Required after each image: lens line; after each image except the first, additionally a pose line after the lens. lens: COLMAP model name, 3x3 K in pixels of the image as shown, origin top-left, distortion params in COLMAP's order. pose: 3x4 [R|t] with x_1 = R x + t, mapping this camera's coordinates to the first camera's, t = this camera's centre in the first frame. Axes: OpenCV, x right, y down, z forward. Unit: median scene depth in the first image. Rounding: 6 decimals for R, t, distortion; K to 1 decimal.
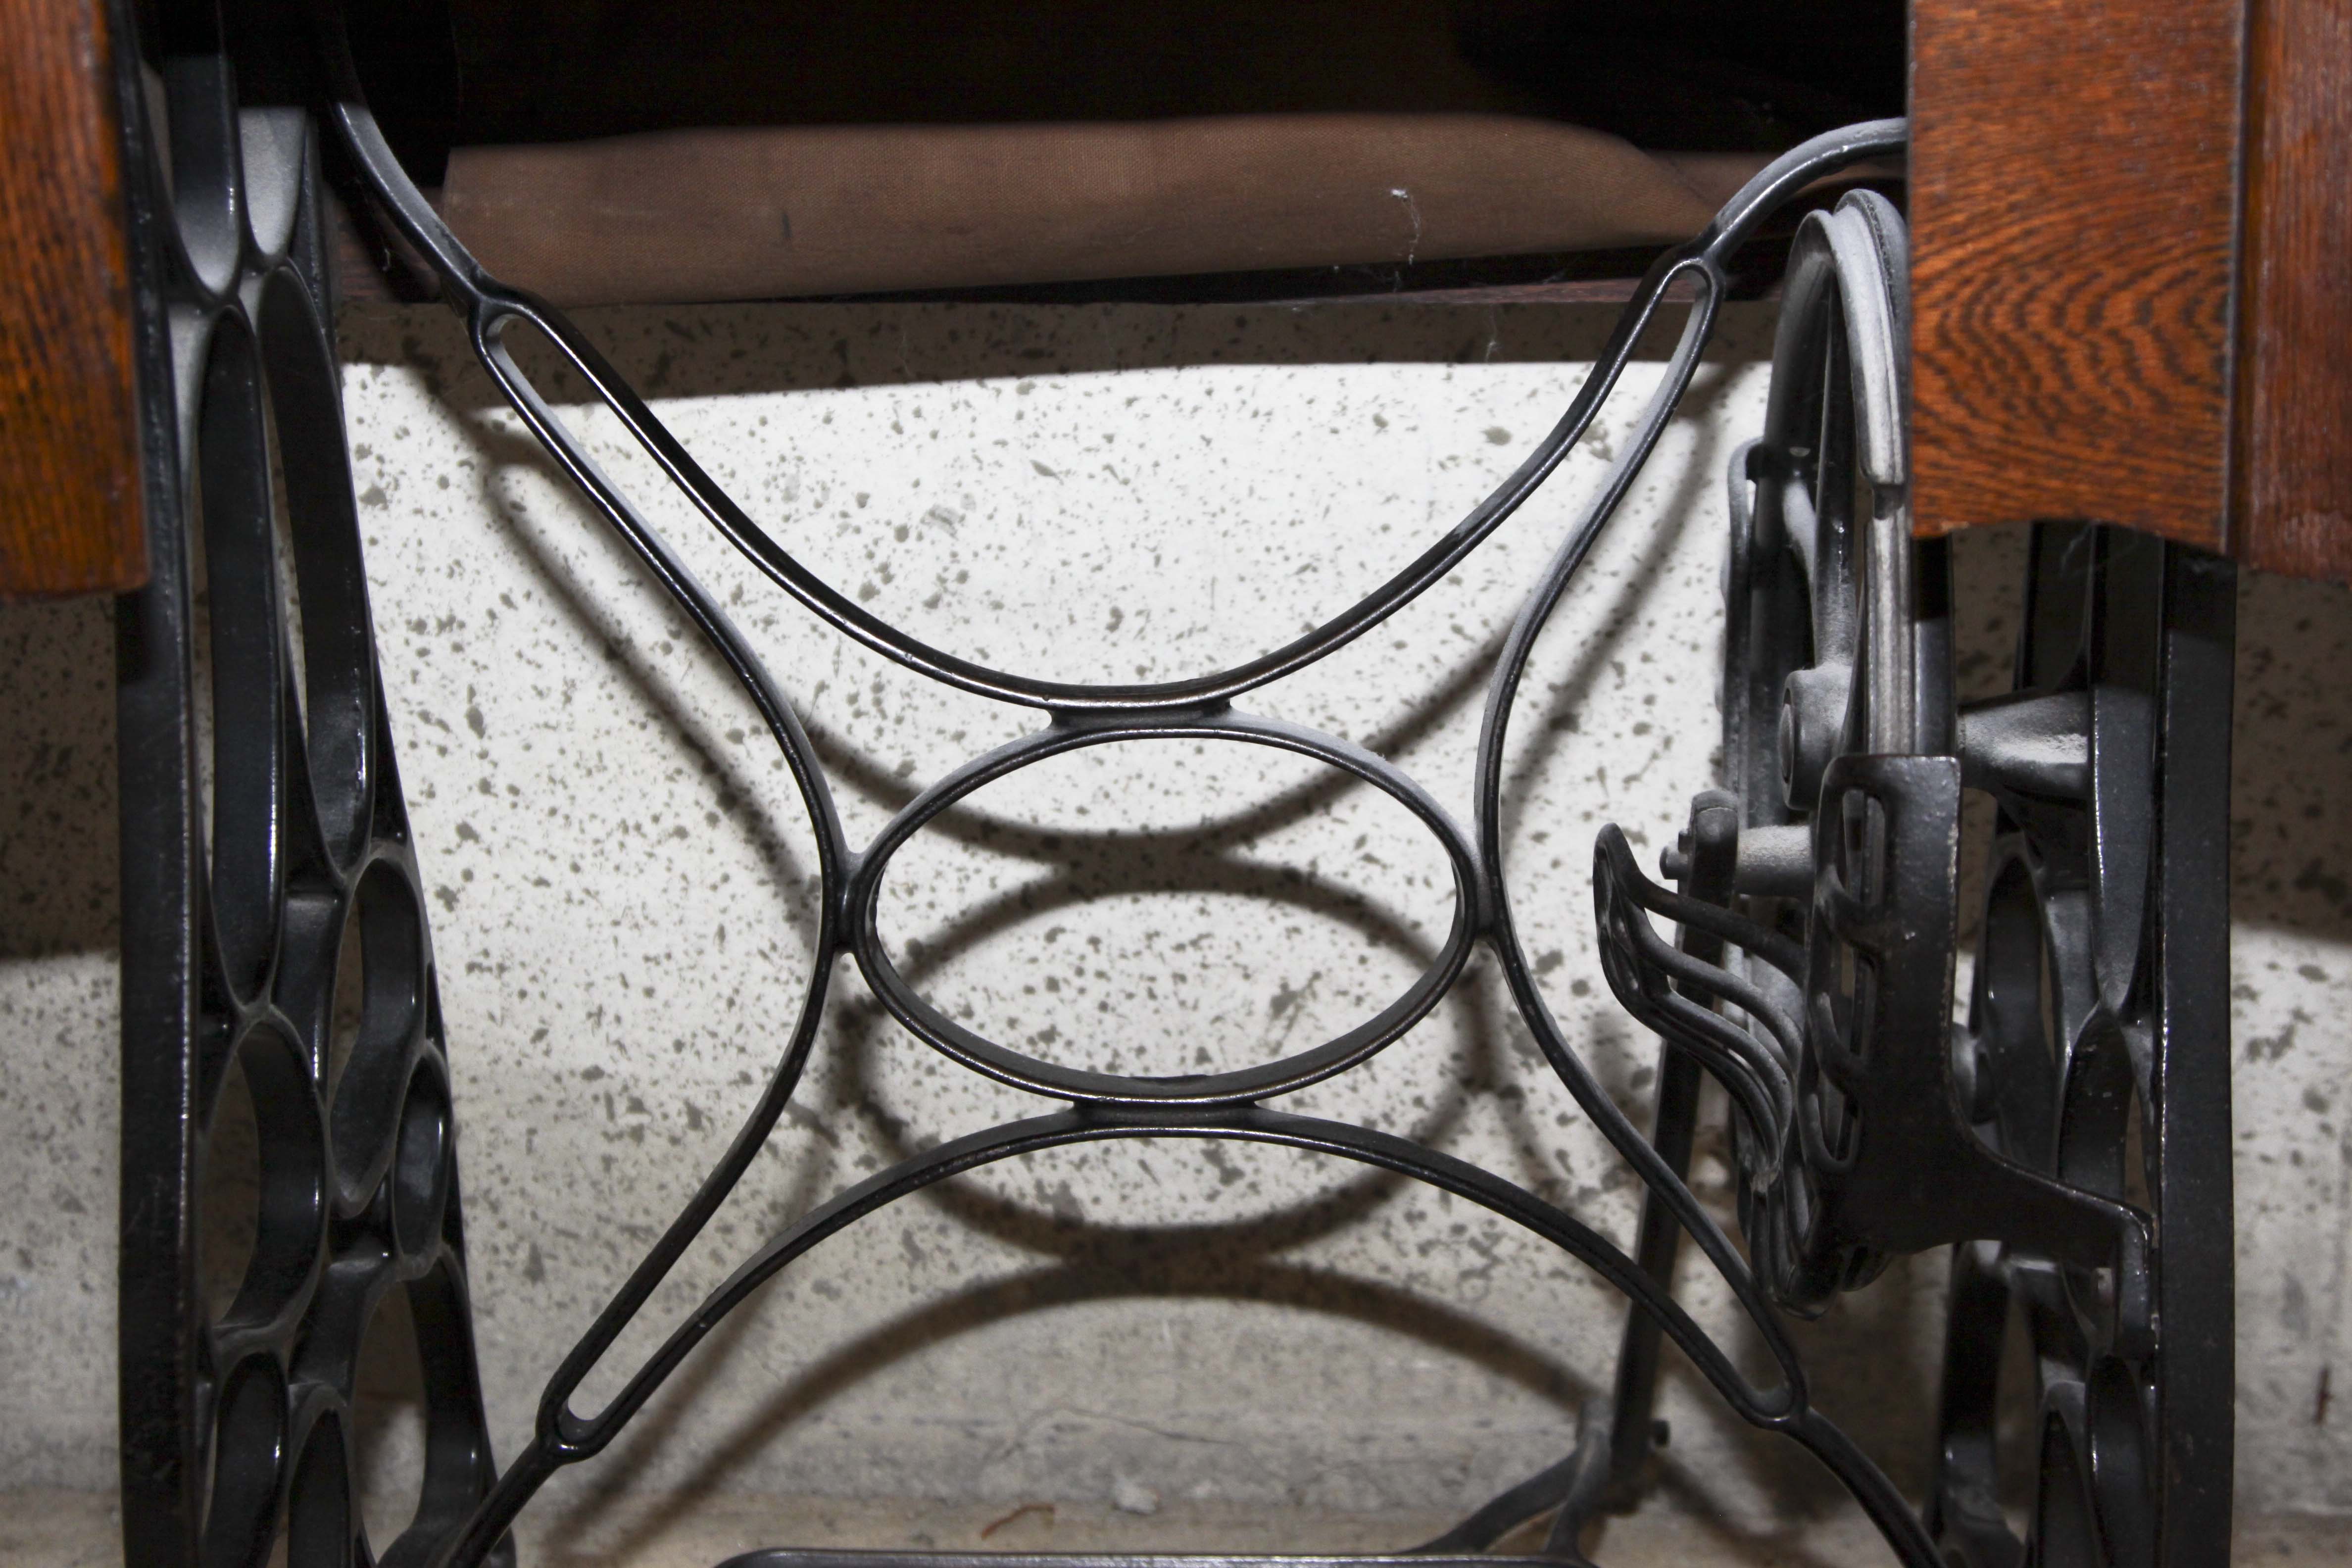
lens RADIAL K [[4060.2, 0, 1138.3], [0, 4060.2, 744.3], [0, 0, 1]] dist [0.041397, 0.000000]
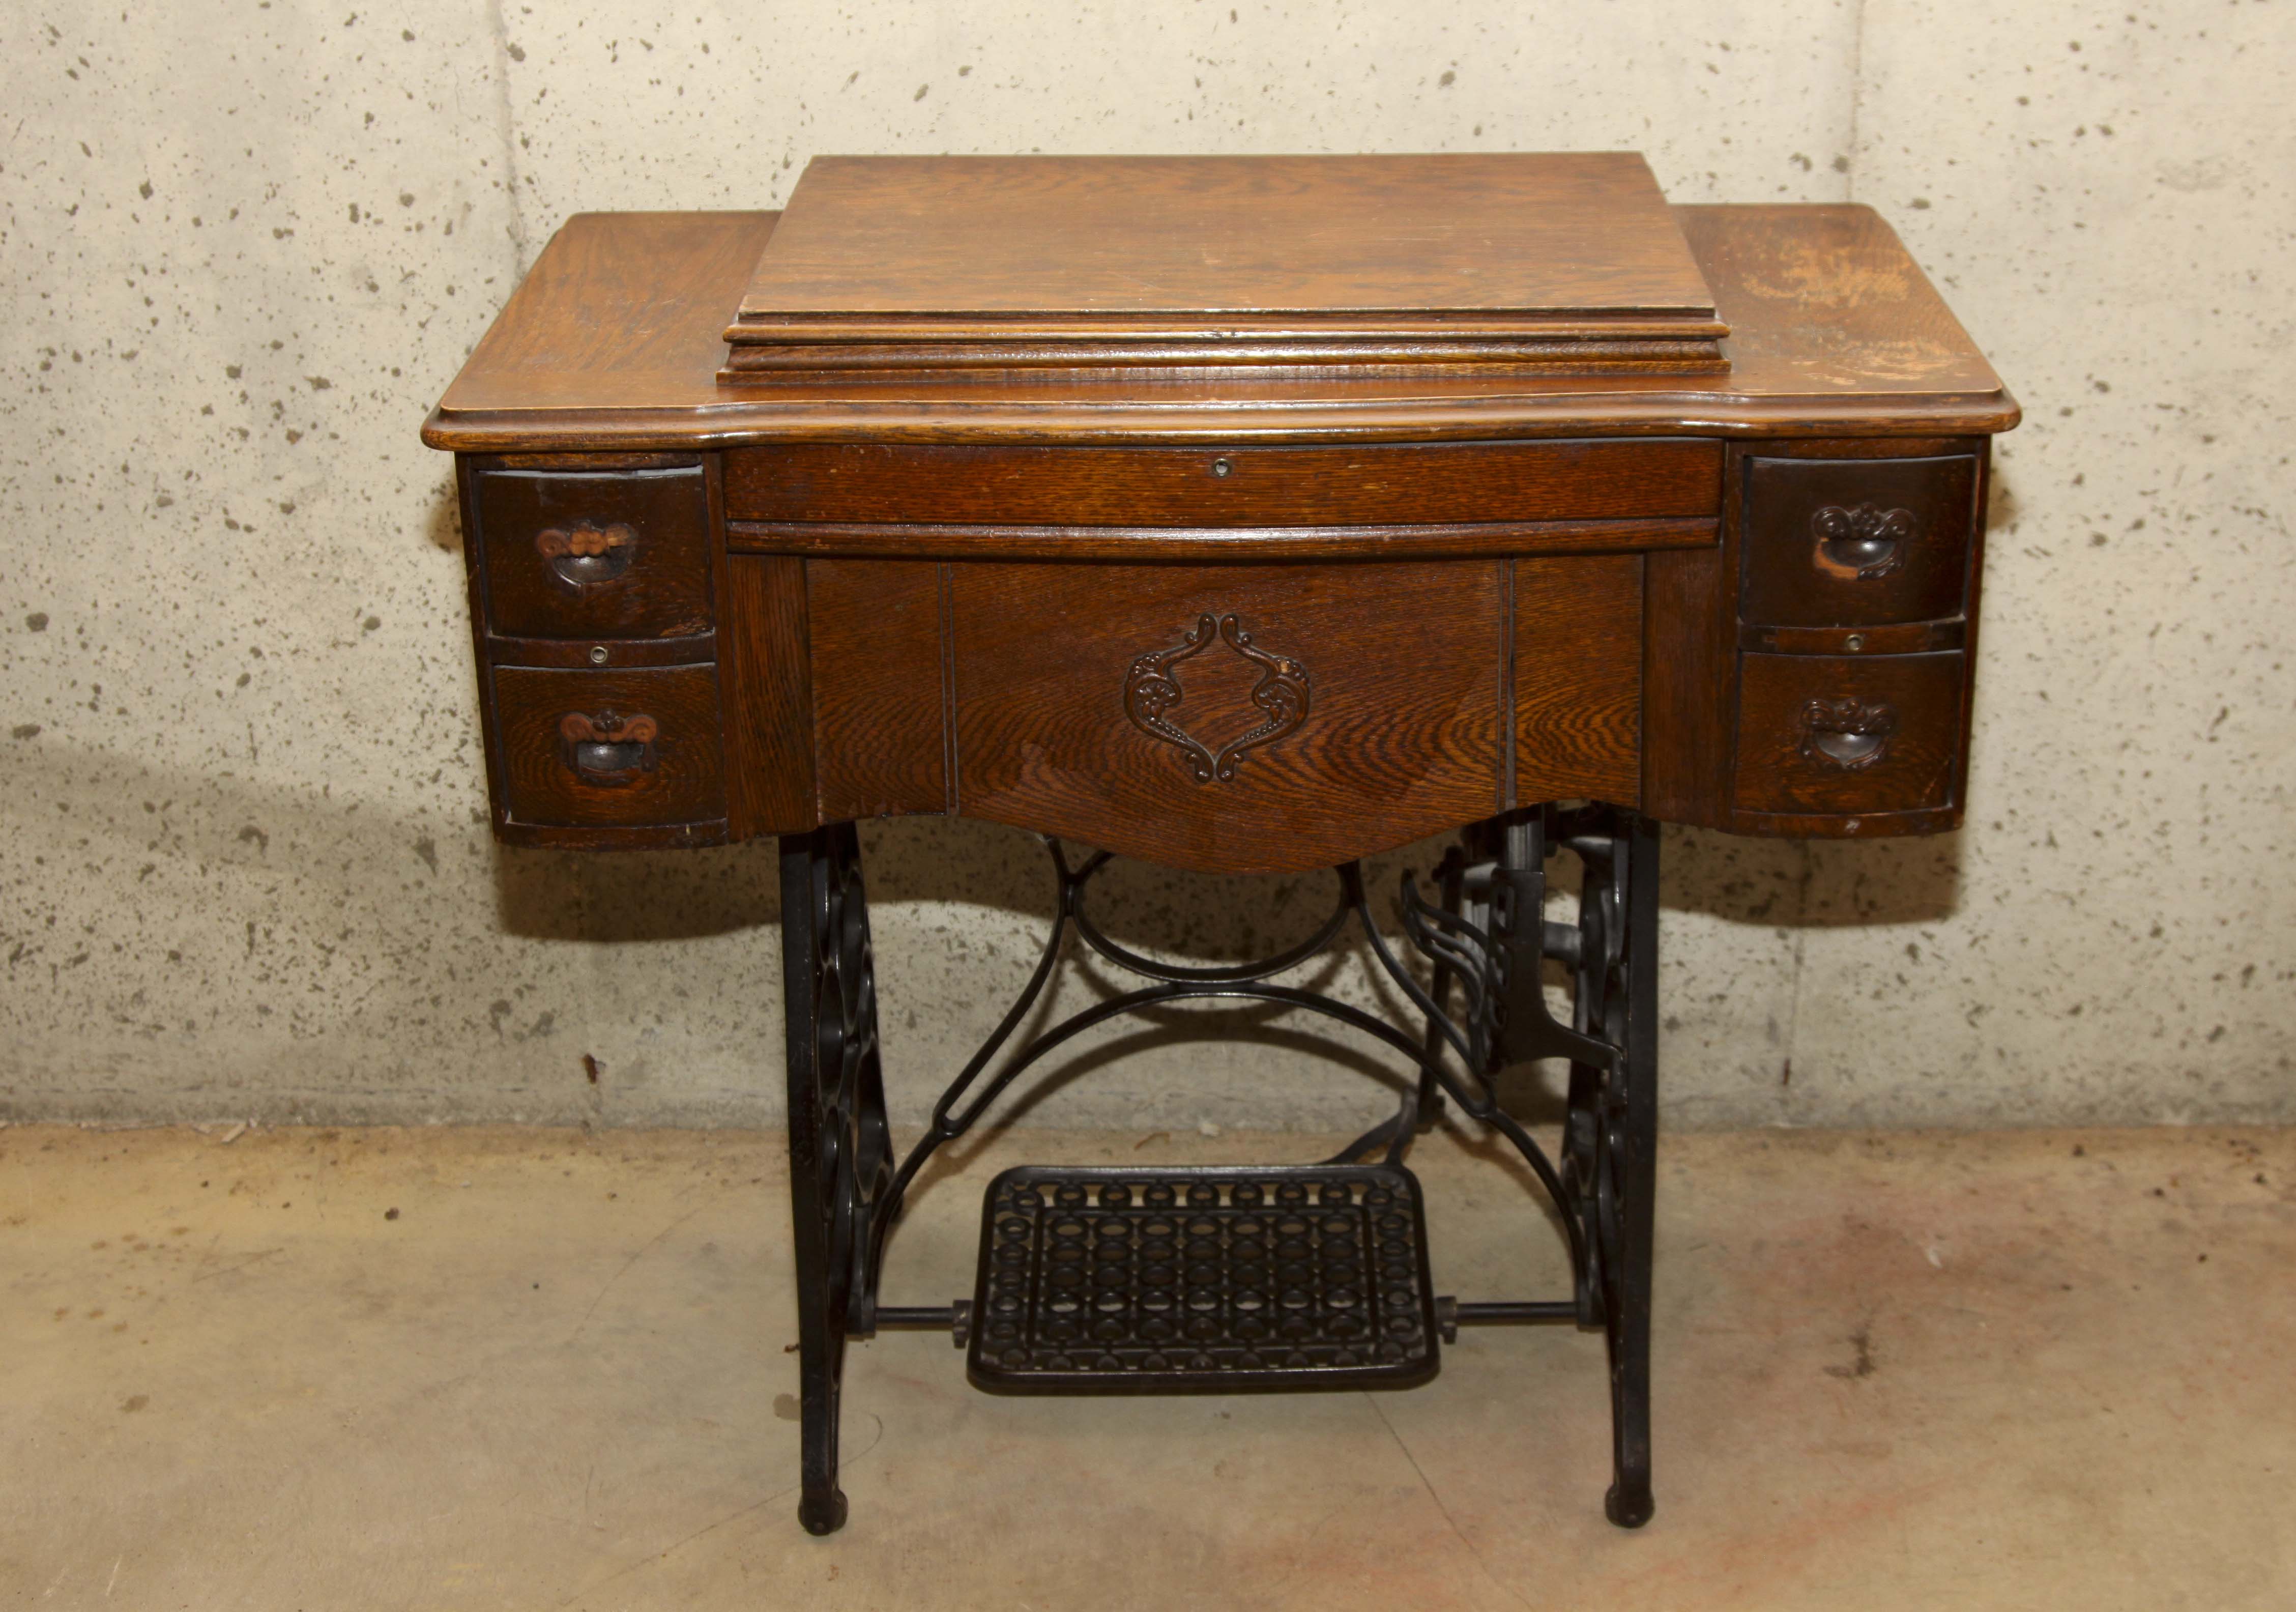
lens RADIAL K [[3419.5, 0, 1221.8], [0, 3419.5, 816.1], [0, 0, 1]] dist [-0.015060, 0.000000]
pose [[0.999726, -0.010862, 0.020725, -0.029612], [0.008027, 0.991181, 0.132271, -0.204977], [-0.021979, -0.132069, 0.990997, -0.704664]]
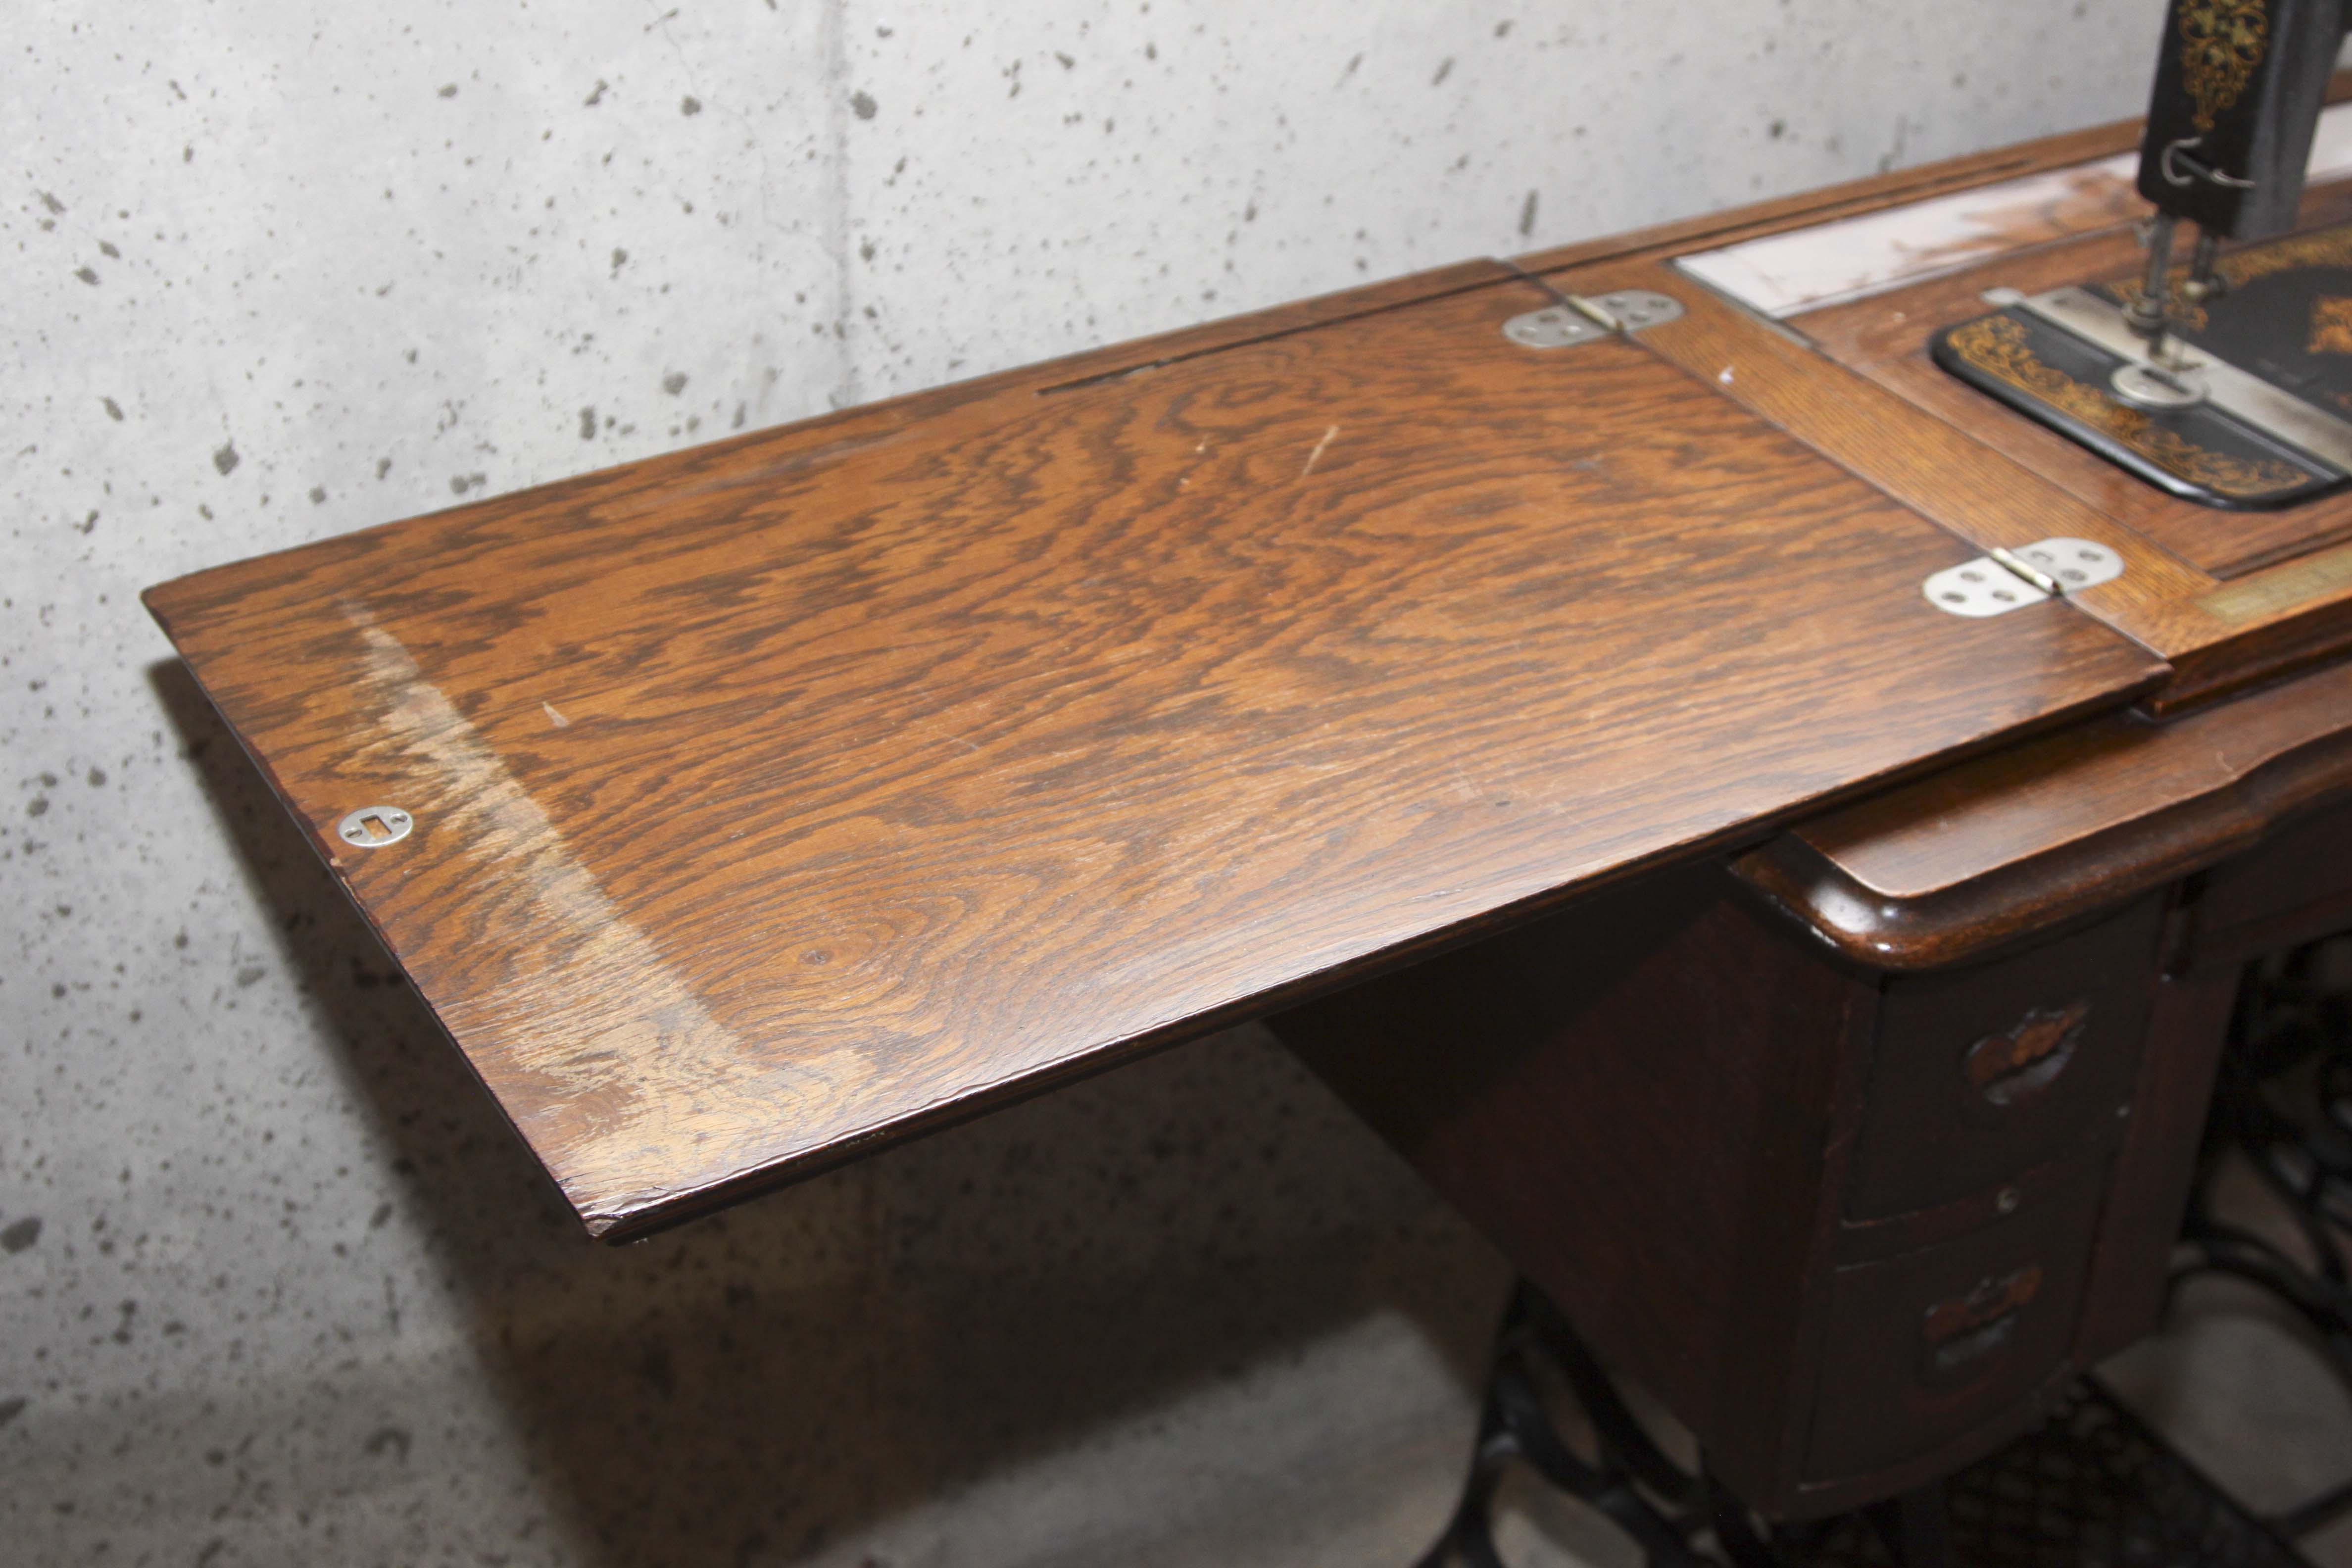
lens RADIAL K [[3375.3, 0, 1203.4], [0, 3375.3, 762.9], [0, 0, 1]] dist [-0.016264, 0.000000]
pose [[0.837358, -0.255398, 0.483325, -0.720618], [0.120054, 0.948482, 0.293203, -0.434566], [-0.533309, -0.187490, 0.824881, 0.088664]]
